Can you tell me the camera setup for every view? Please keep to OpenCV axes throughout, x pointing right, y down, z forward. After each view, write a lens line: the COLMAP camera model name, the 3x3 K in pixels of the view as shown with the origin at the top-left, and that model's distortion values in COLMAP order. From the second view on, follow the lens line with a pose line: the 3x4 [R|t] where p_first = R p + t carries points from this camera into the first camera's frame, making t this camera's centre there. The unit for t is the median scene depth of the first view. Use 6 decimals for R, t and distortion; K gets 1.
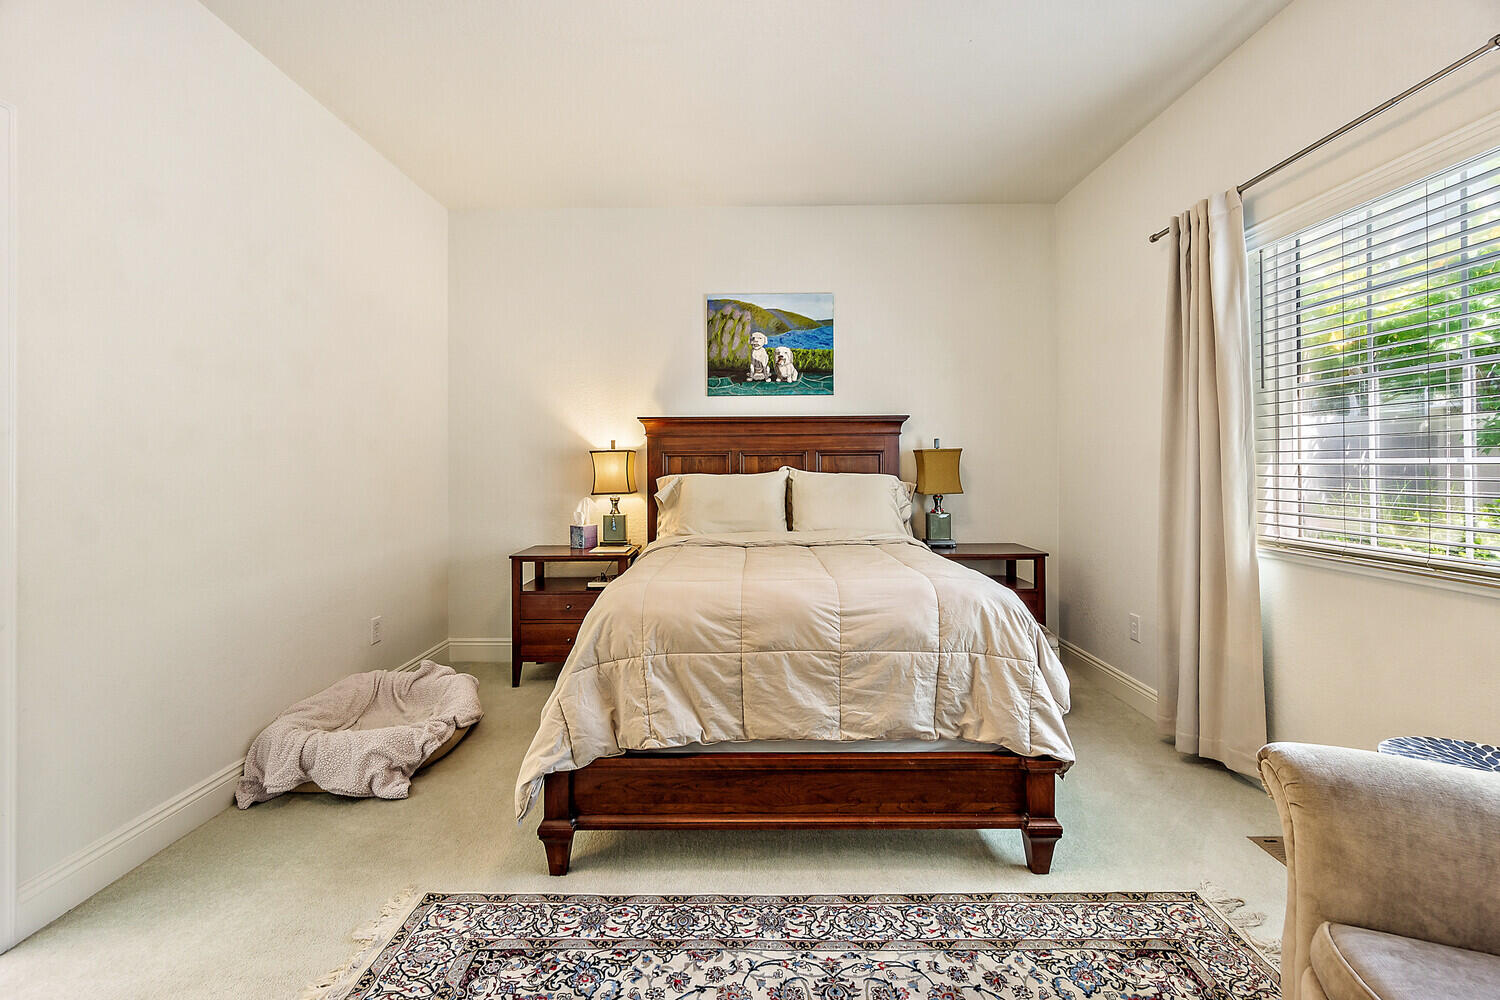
lens RADIAL K [[654.0, 0, 735.7], [0, 654.0, 466.8], [0, 0, 1]] dist [-0.008897, 0.003326]
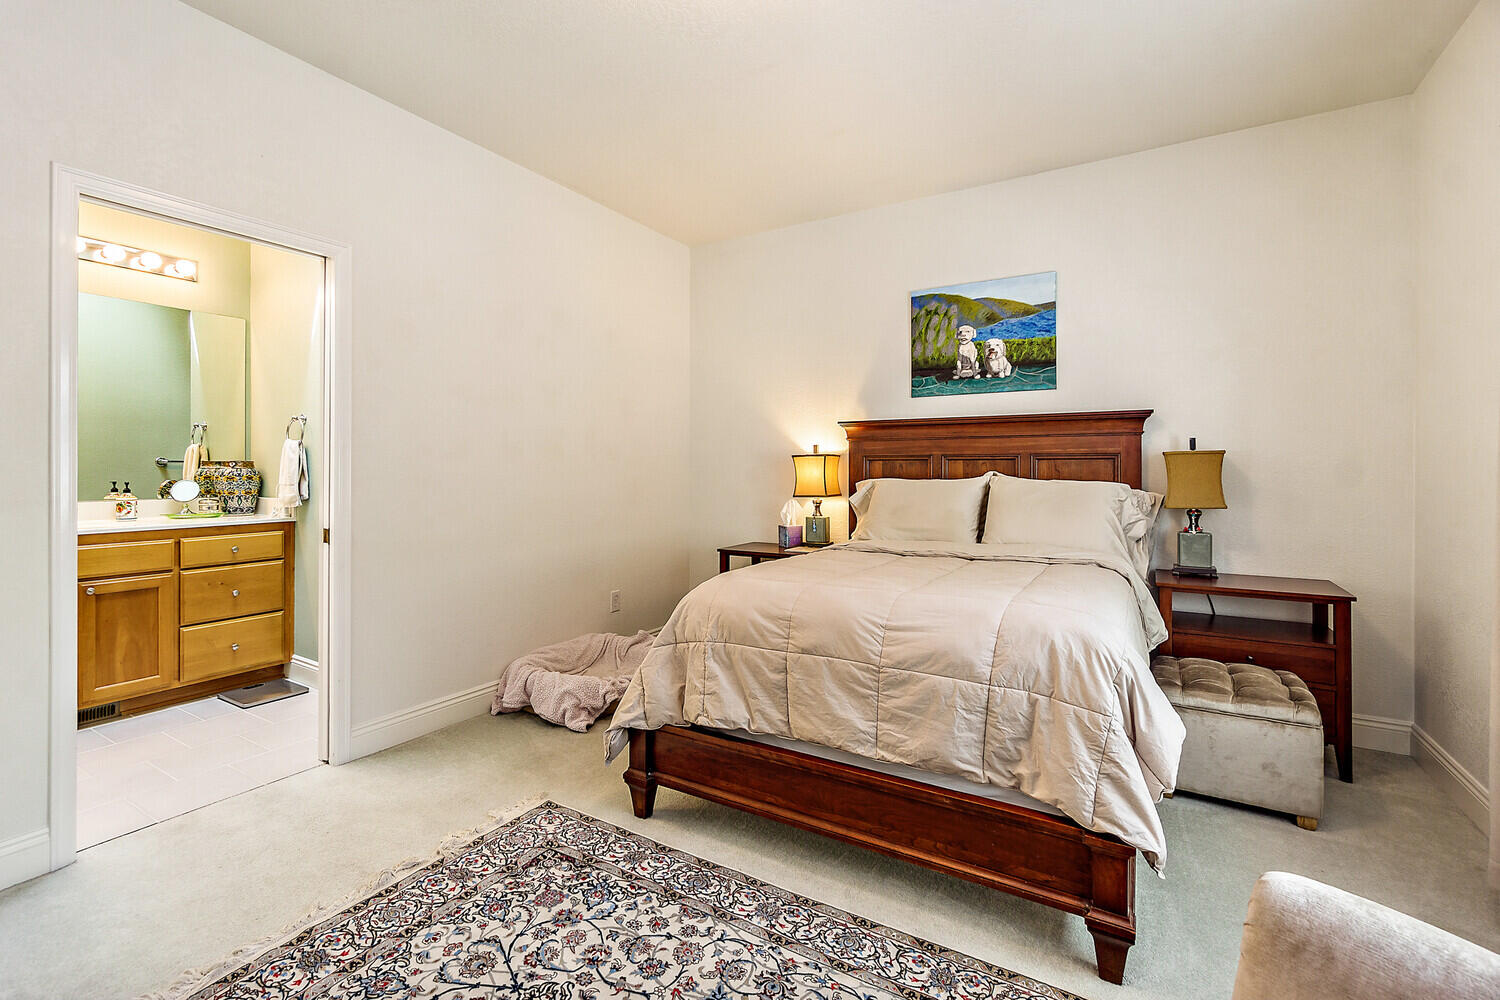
lens RADIAL K [[654.0, 0, 705.7], [0, 654.0, 468.6], [0, 0, 1]] dist [-0.008897, 0.003326]
pose [[0.856091, 0.005991, -0.516790, 0.432859], [-0.006657, 0.999978, 0.000565, -0.004876], [0.516782, 0.002957, 0.856112, 0.050486]]
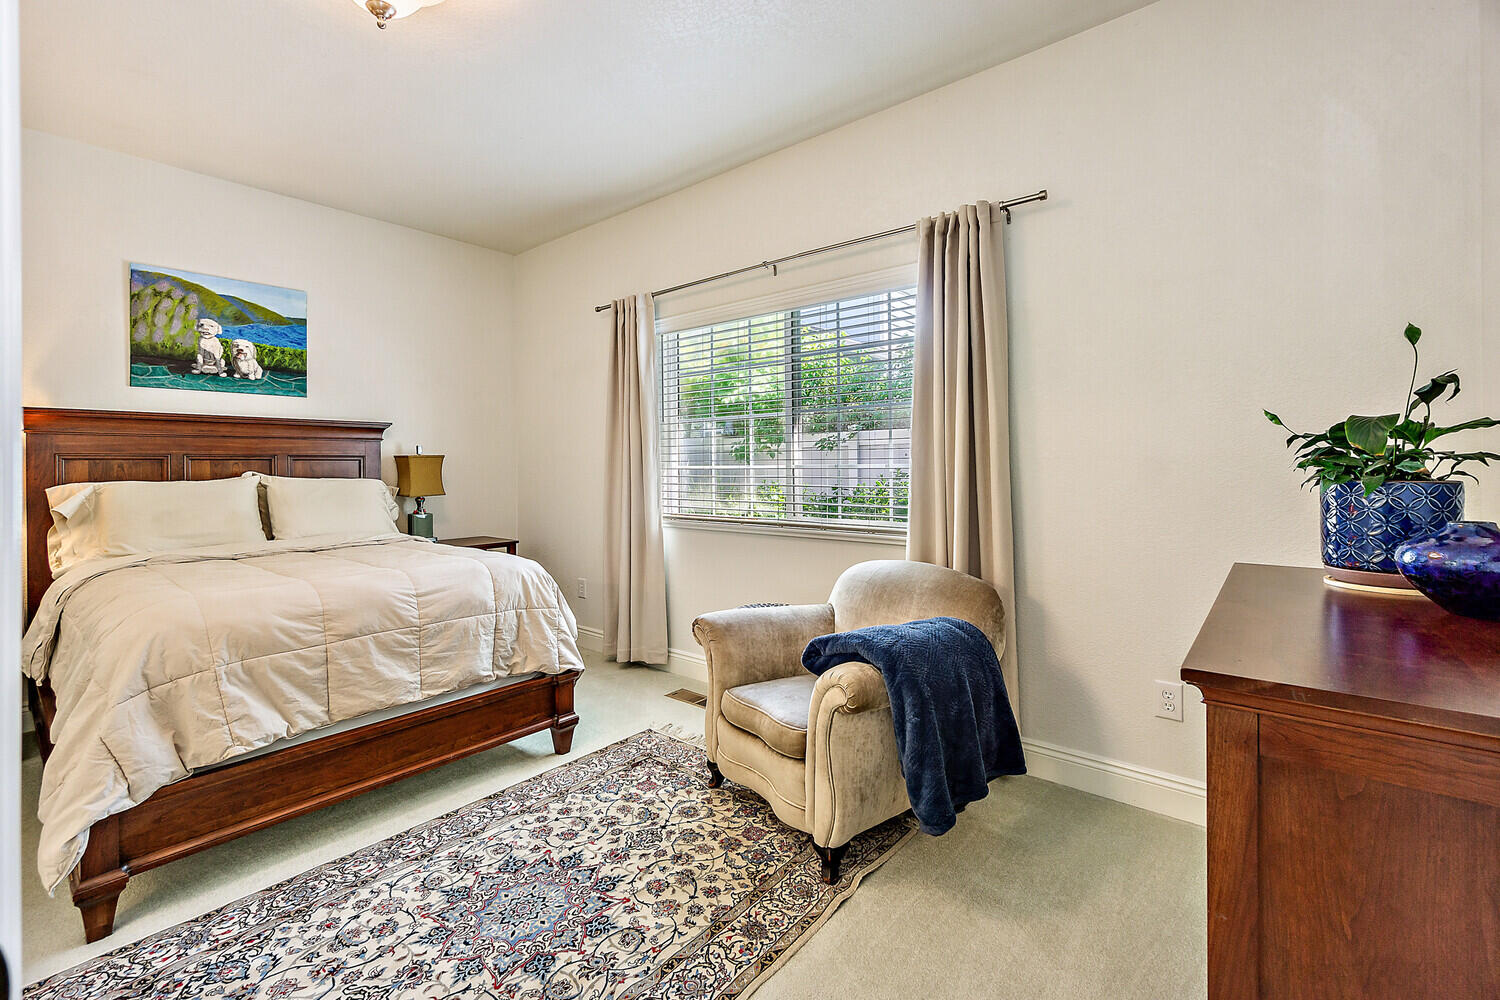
lens RADIAL K [[654.0, 0, 715.8], [0, 654.0, 472.6], [0, 0, 1]] dist [-0.008897, 0.003326]
pose [[0.663527, -0.006106, 0.748128, -0.371285], [0.003837, 0.999981, 0.004758, -0.002062], [-0.748143, -0.000287, 0.663538, -0.199034]]
